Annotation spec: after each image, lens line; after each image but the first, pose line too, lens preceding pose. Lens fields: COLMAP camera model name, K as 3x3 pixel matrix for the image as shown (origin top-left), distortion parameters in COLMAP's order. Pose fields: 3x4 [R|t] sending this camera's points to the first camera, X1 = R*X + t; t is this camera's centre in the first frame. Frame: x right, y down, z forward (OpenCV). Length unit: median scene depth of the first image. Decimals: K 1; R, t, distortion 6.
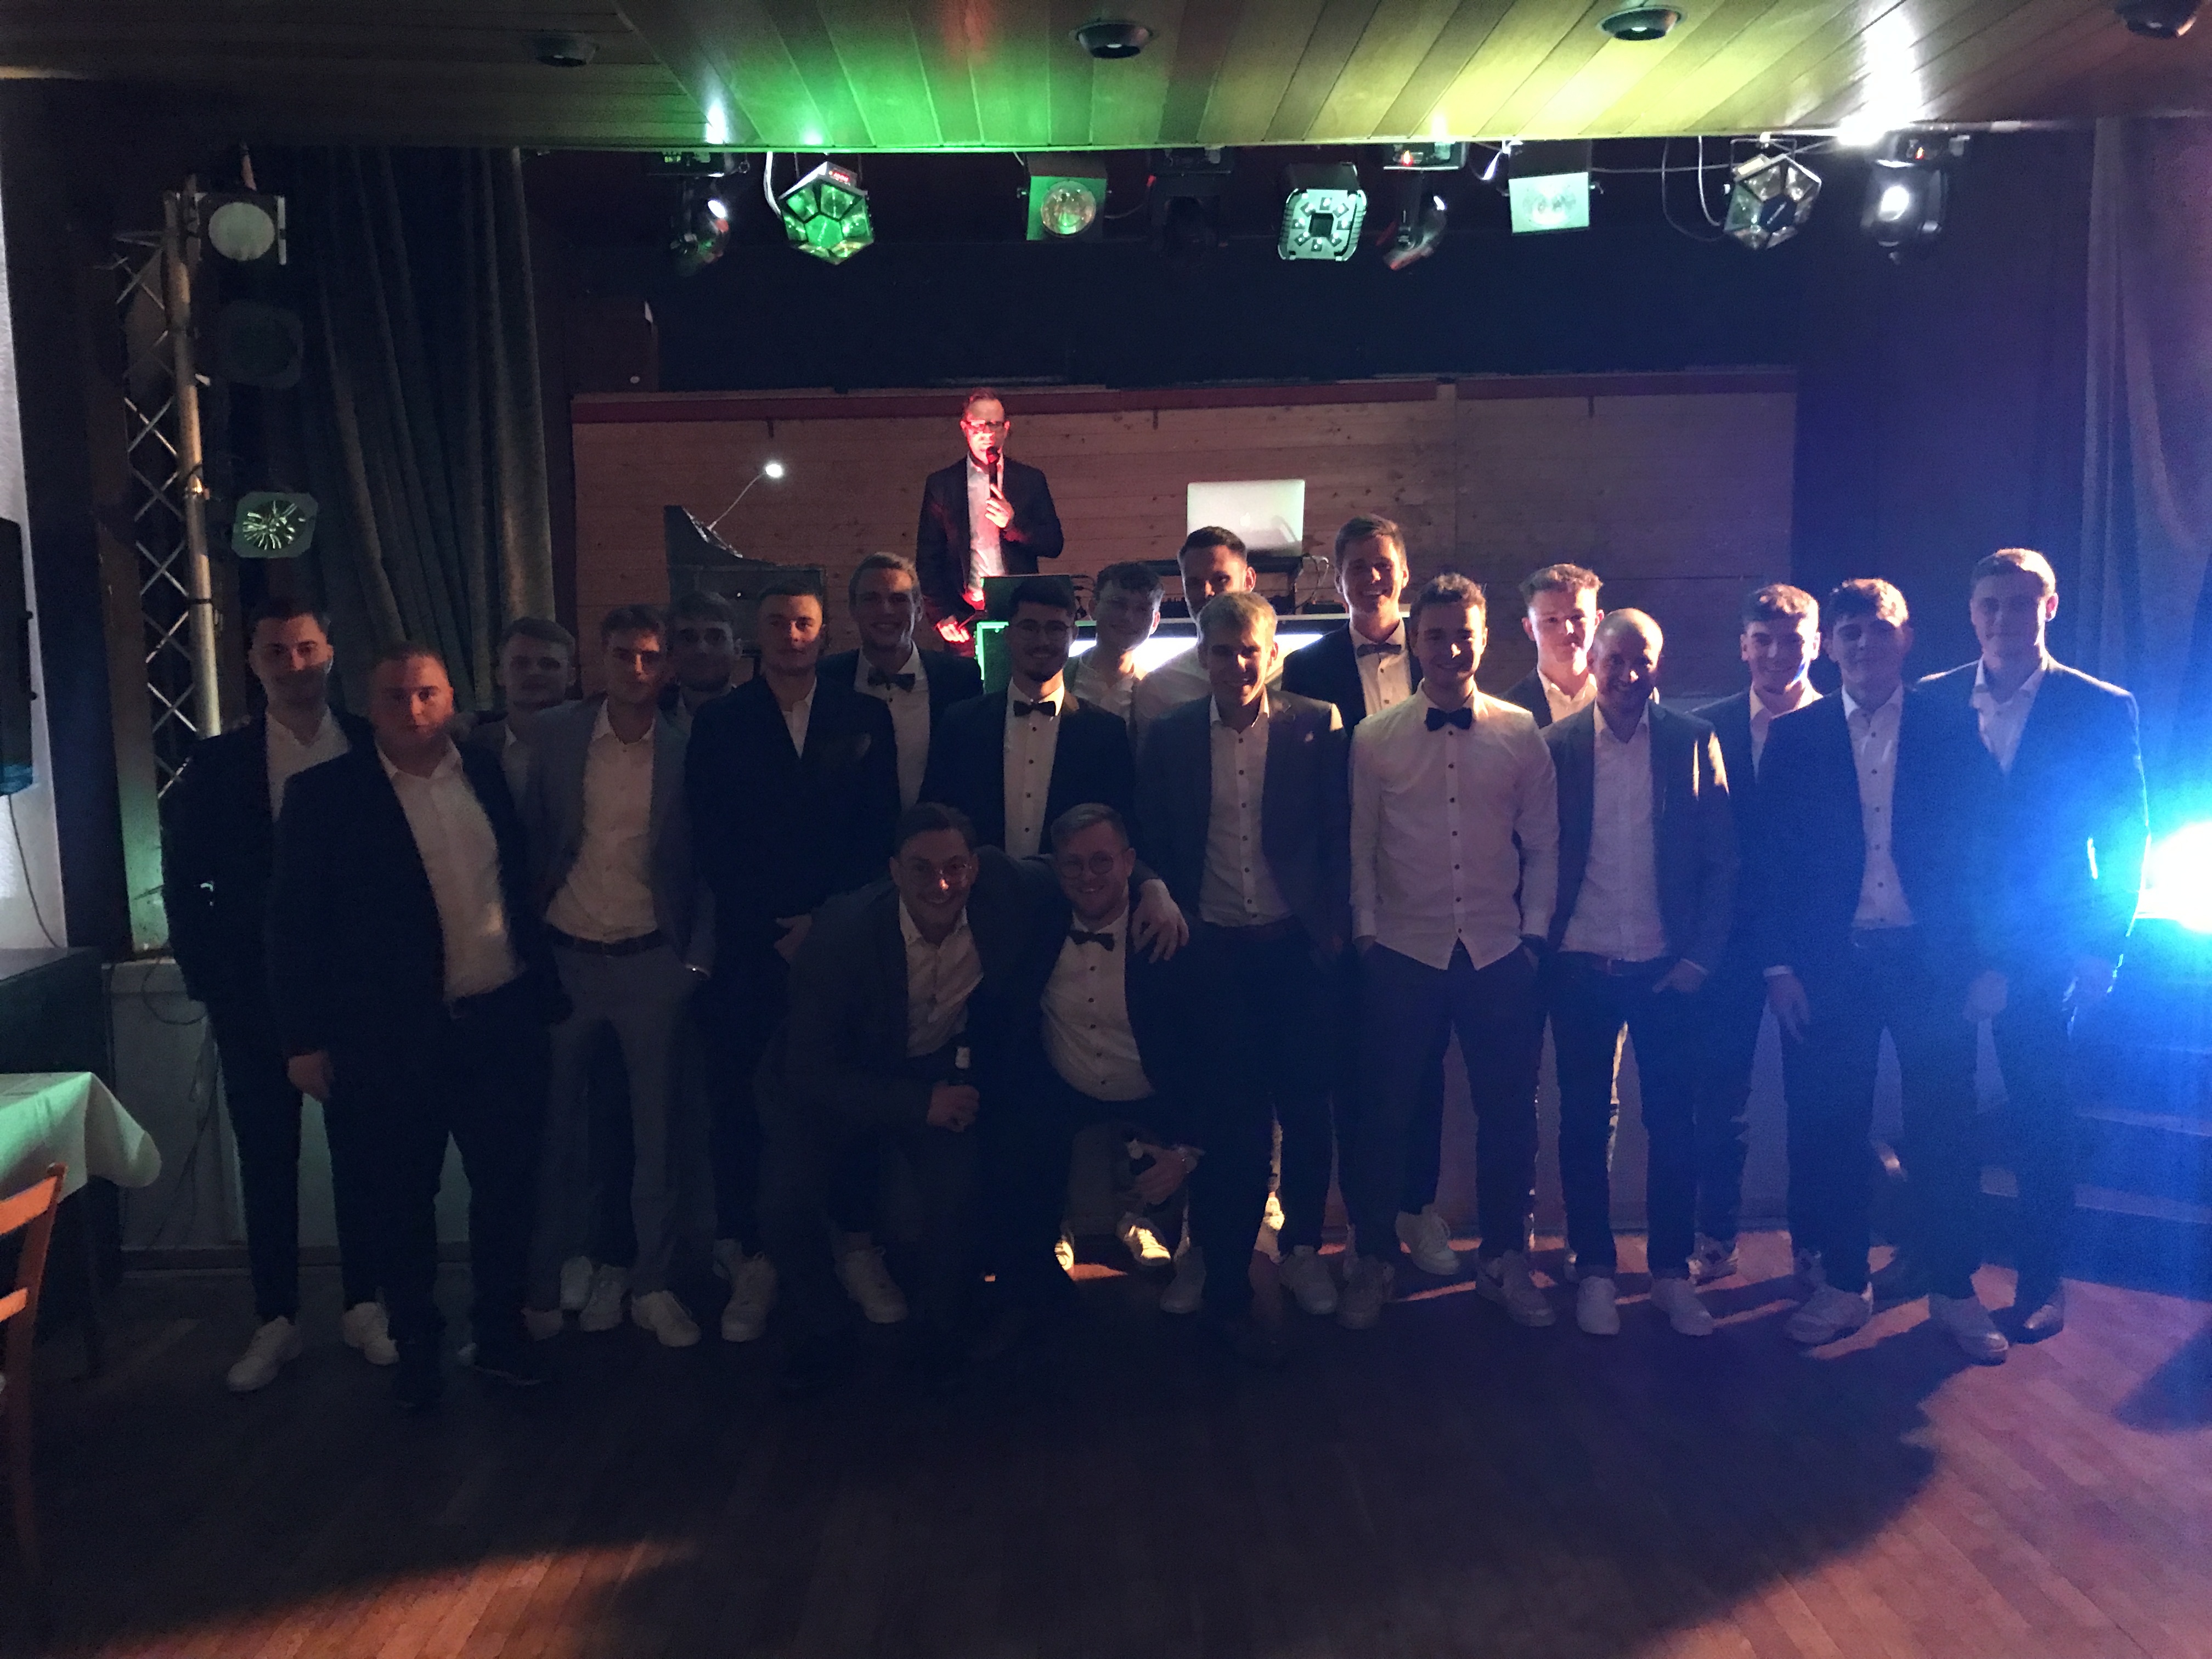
lens RADIAL K [[1824.9, 0, 1102.7], [0, 1824.9, 849.6], [0, 0, 1]] dist [0.004842, -0.000161]
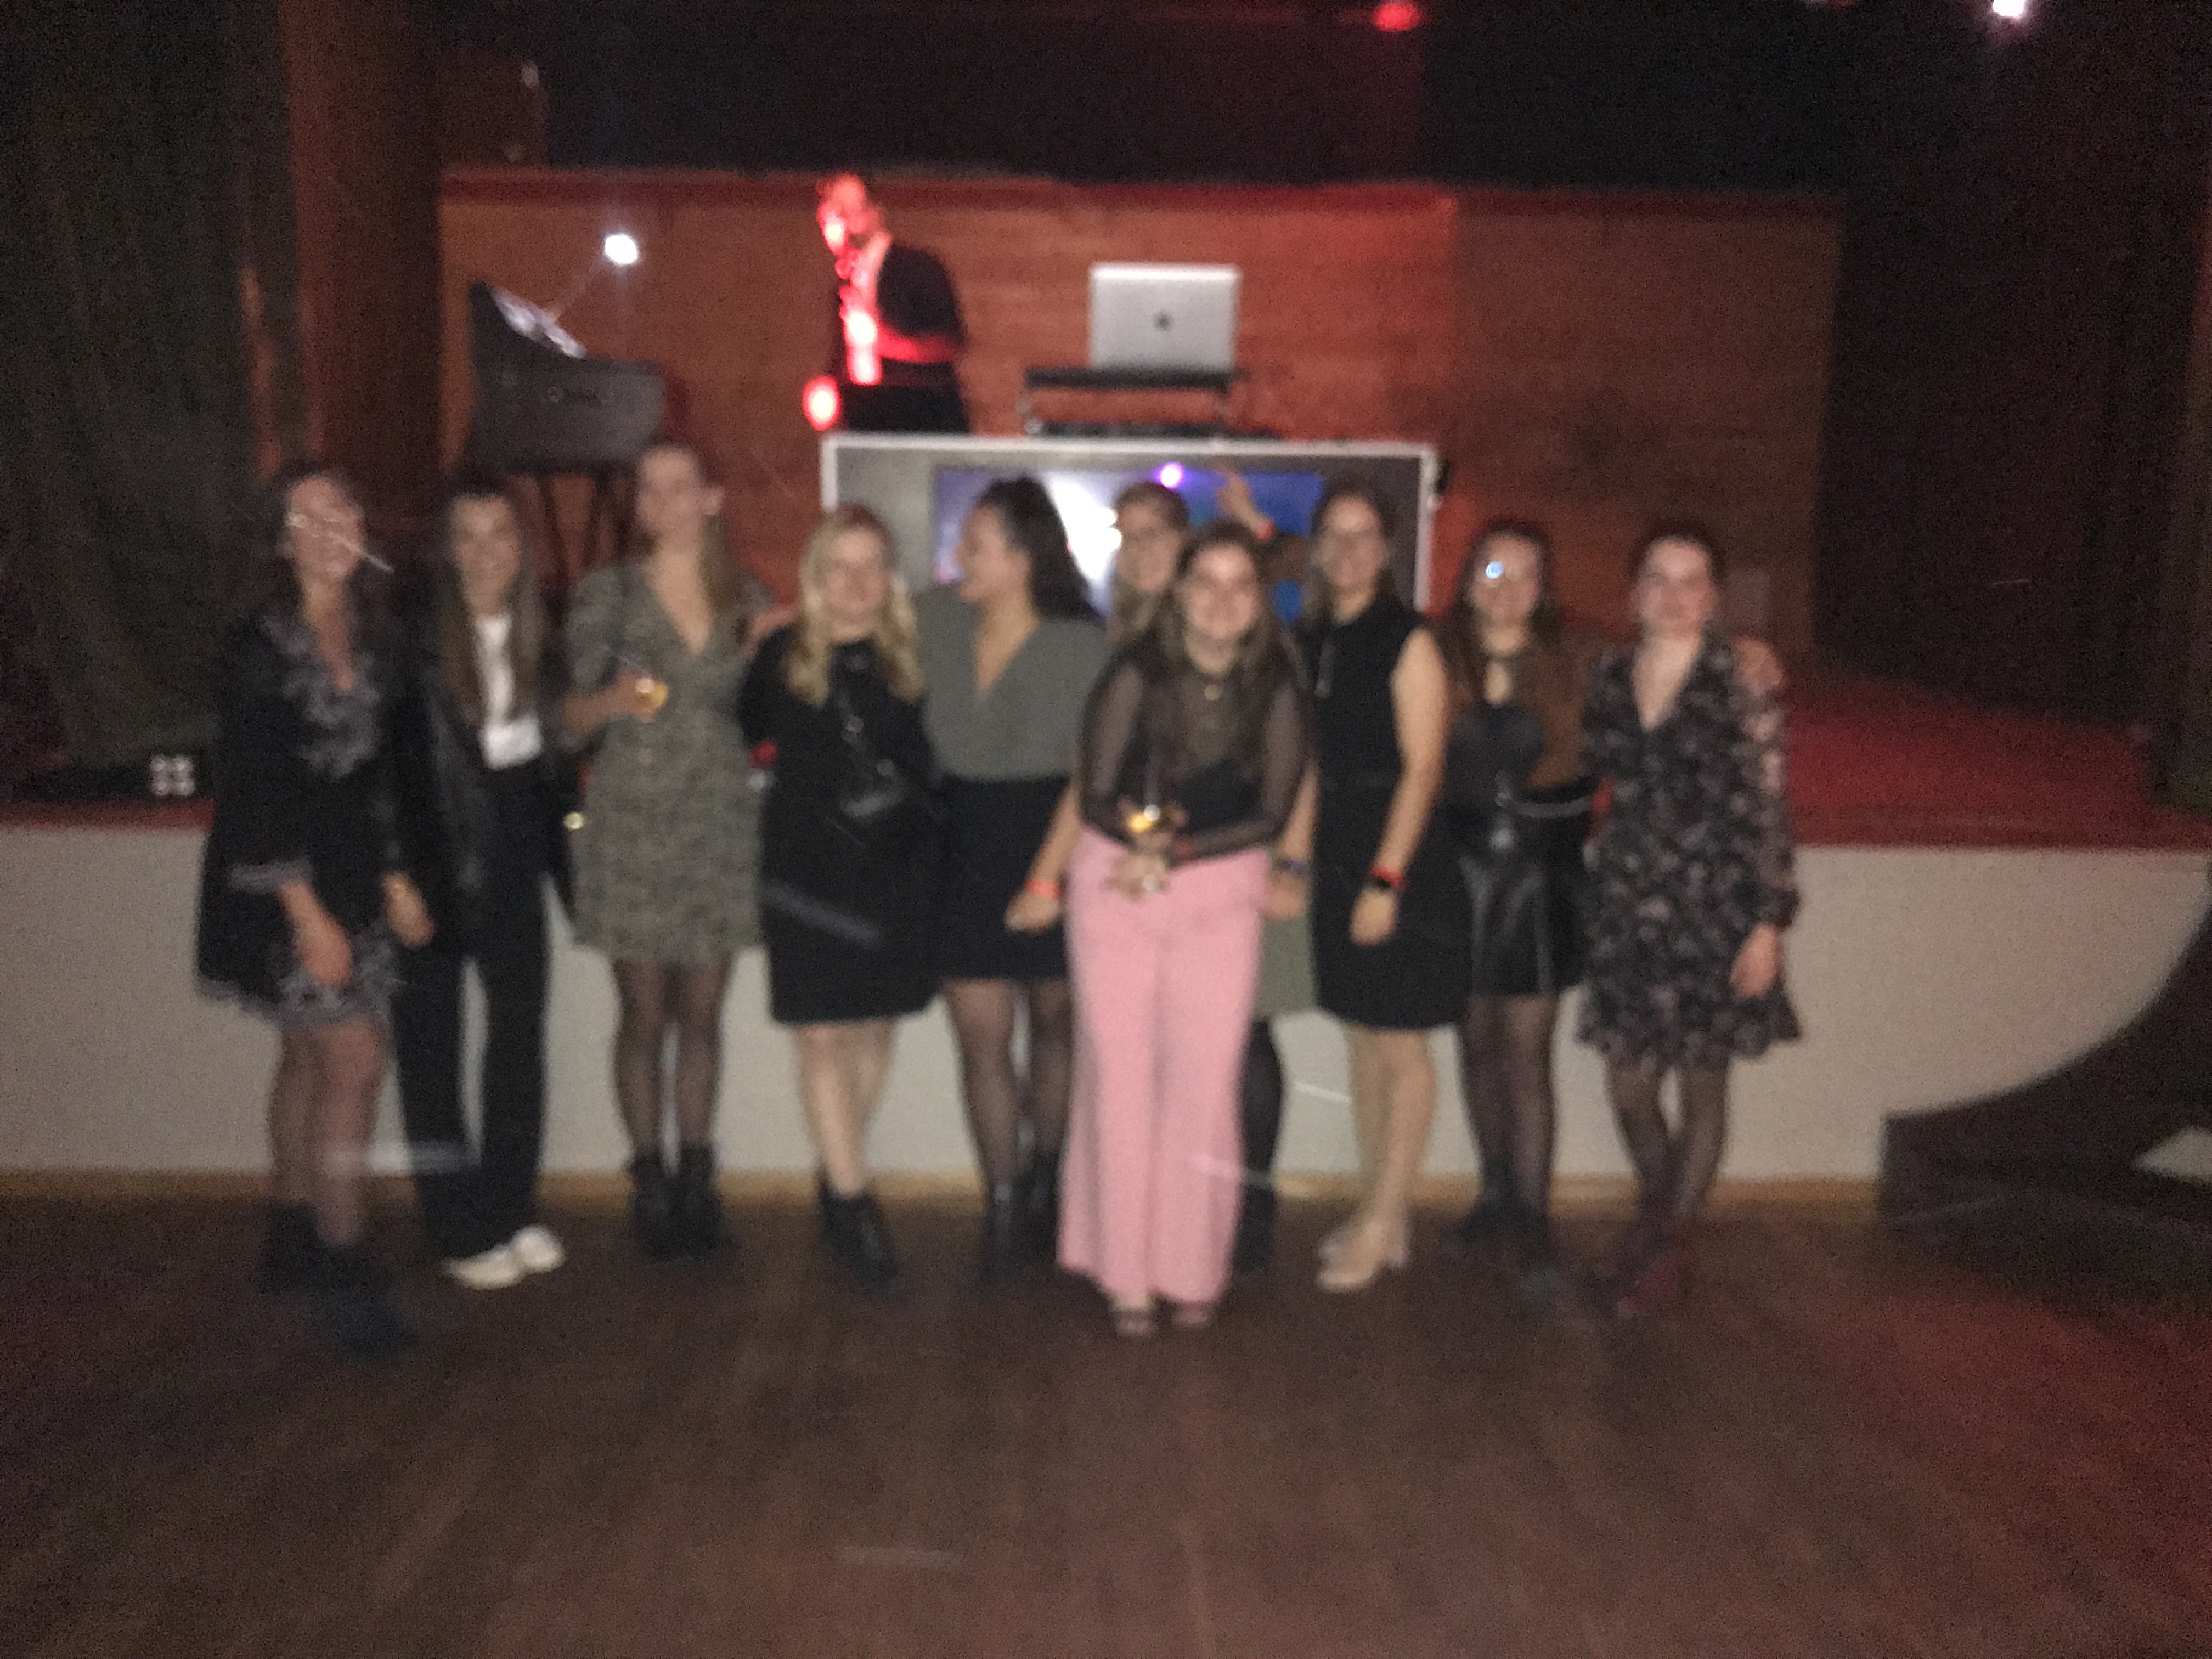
lens RADIAL K [[1853.2, 0, 1106.0], [0, 1853.2, 829.5], [0, 0, 1]] dist [-0.014262, -0.000382]
pose [[0.999190, 0.039522, 0.007594, 0.055362], [-0.039964, 0.996644, 0.071439, -0.016150], [-0.004745, -0.071685, 0.997416, 0.171066]]
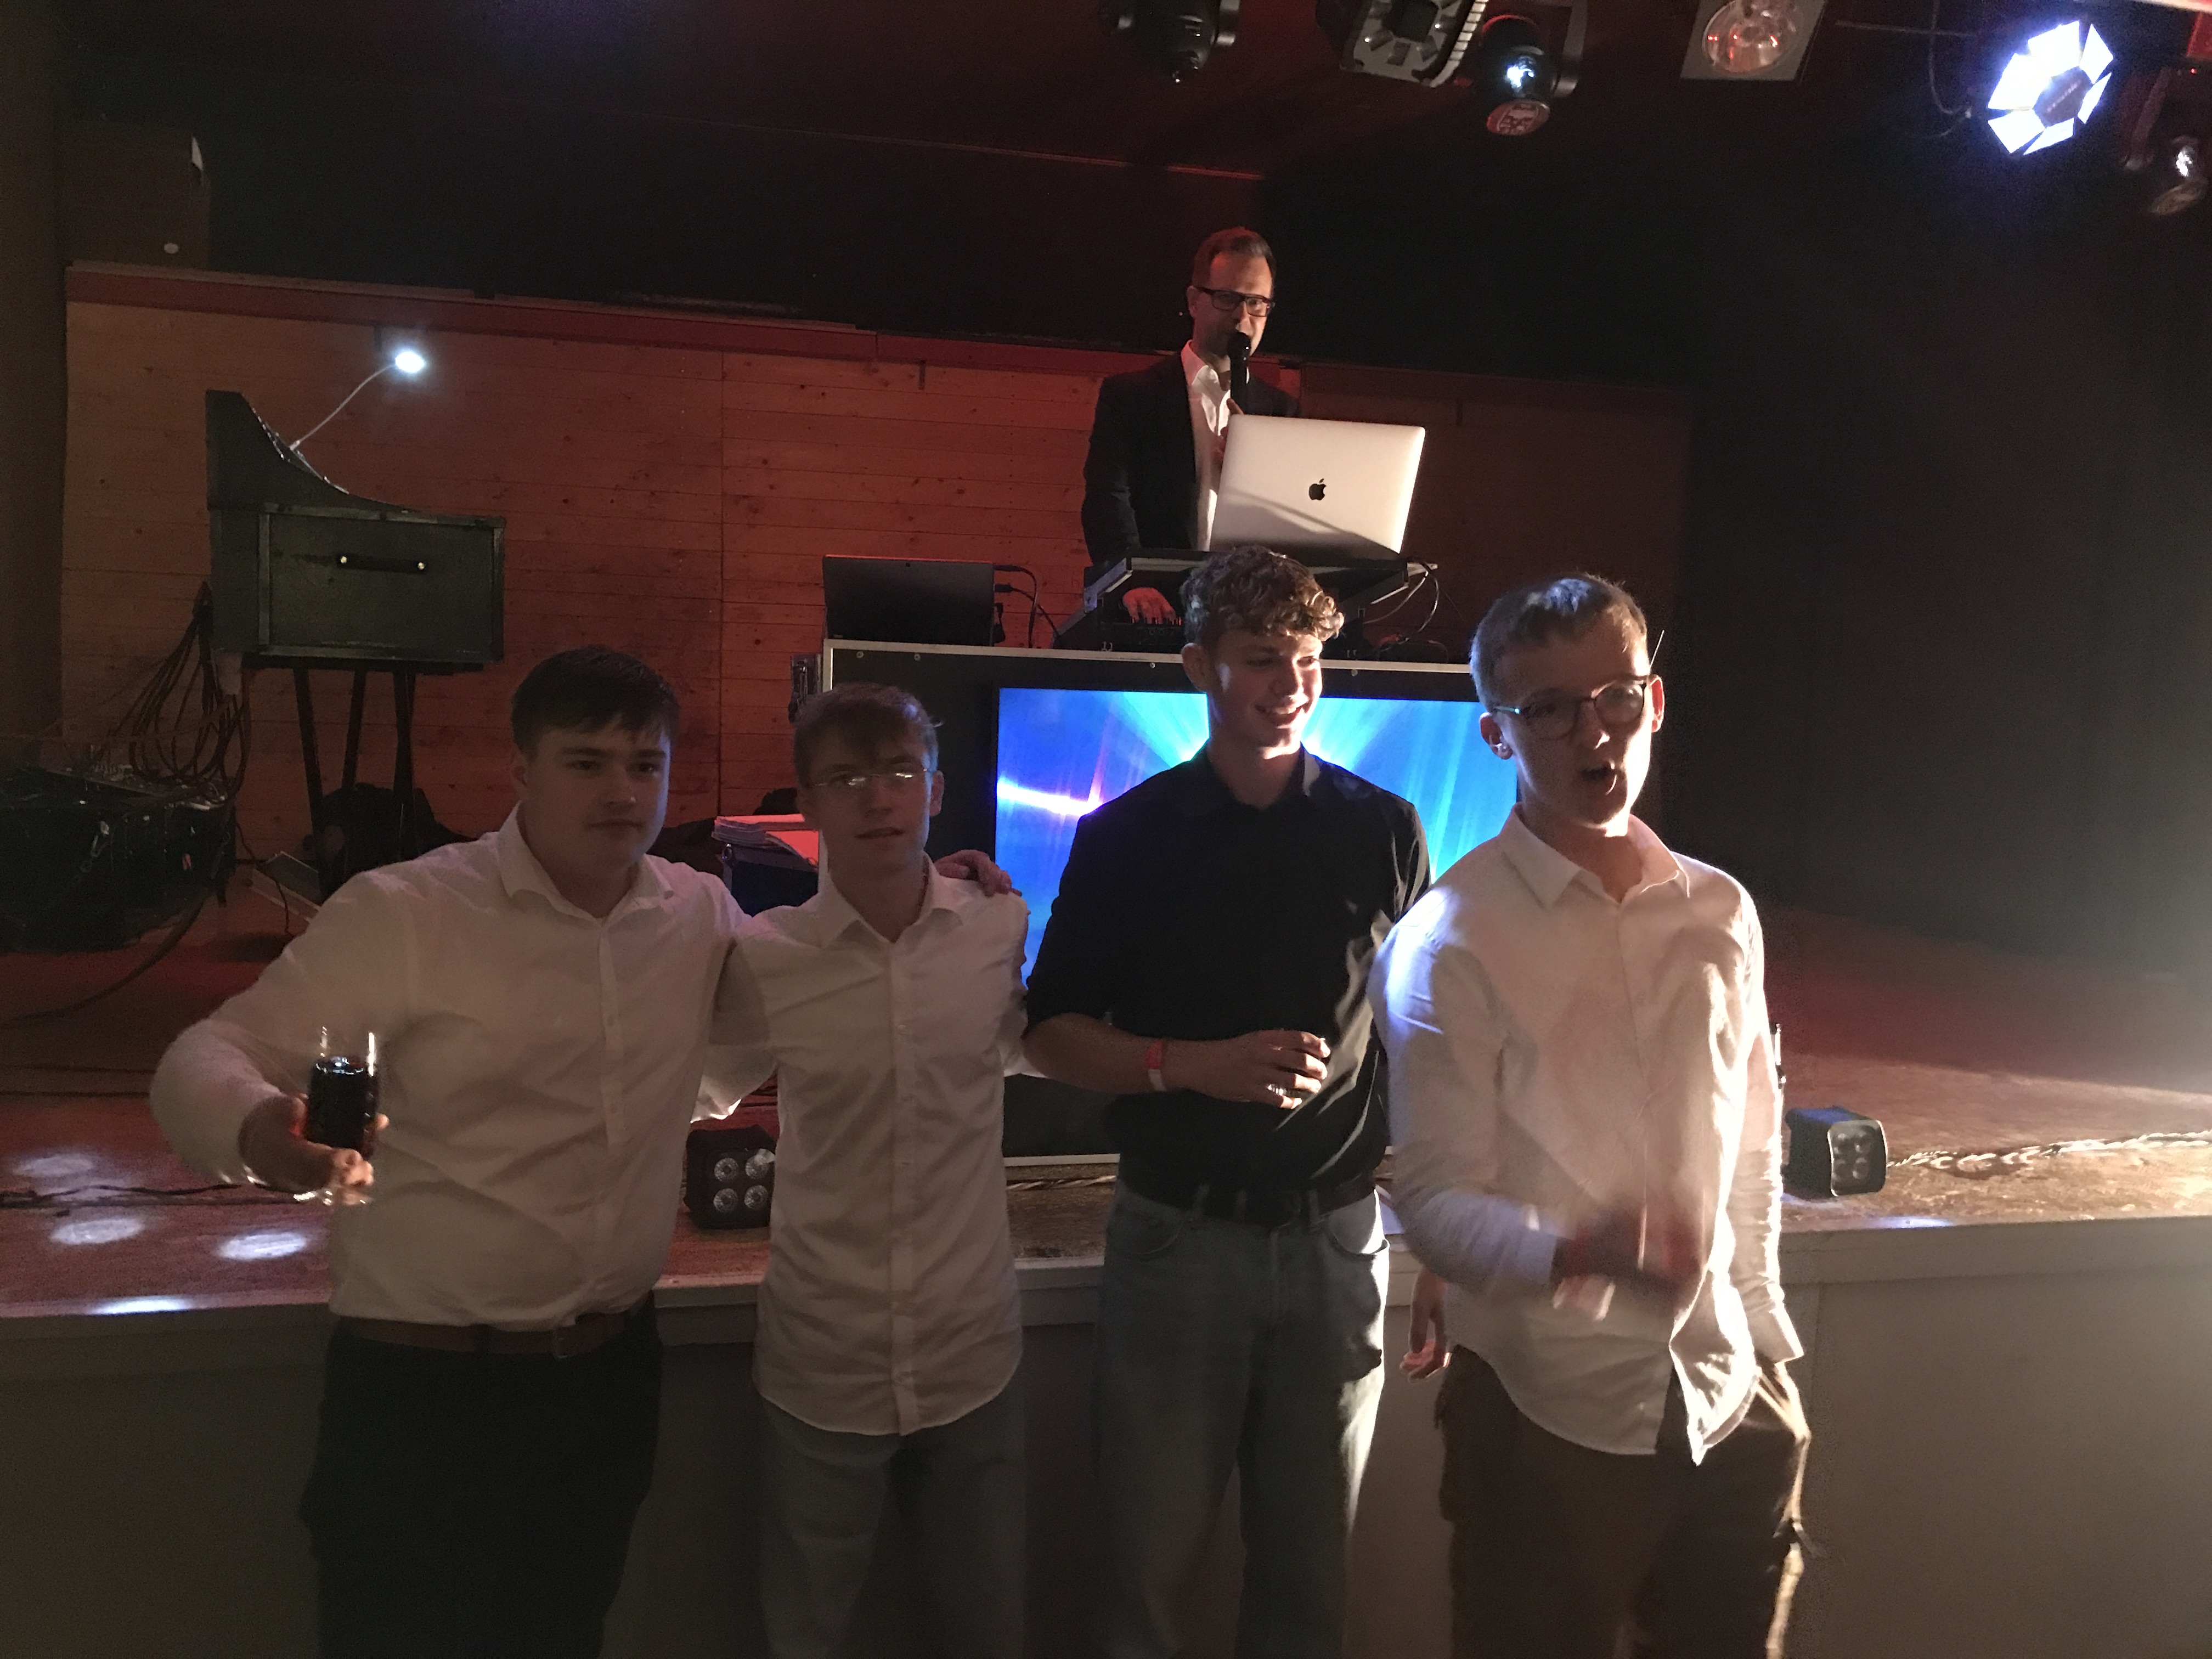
lens RADIAL K [[1816.3, 0, 1093.7], [0, 1816.3, 849.0], [0, 0, 1]] dist [0.003995, -0.000954]
pose [[0.974309, 0.039050, 0.221802, -0.105762], [-0.036339, 0.999207, -0.016288, -0.055740], [-0.222263, 0.007810, 0.974956, 0.447588]]
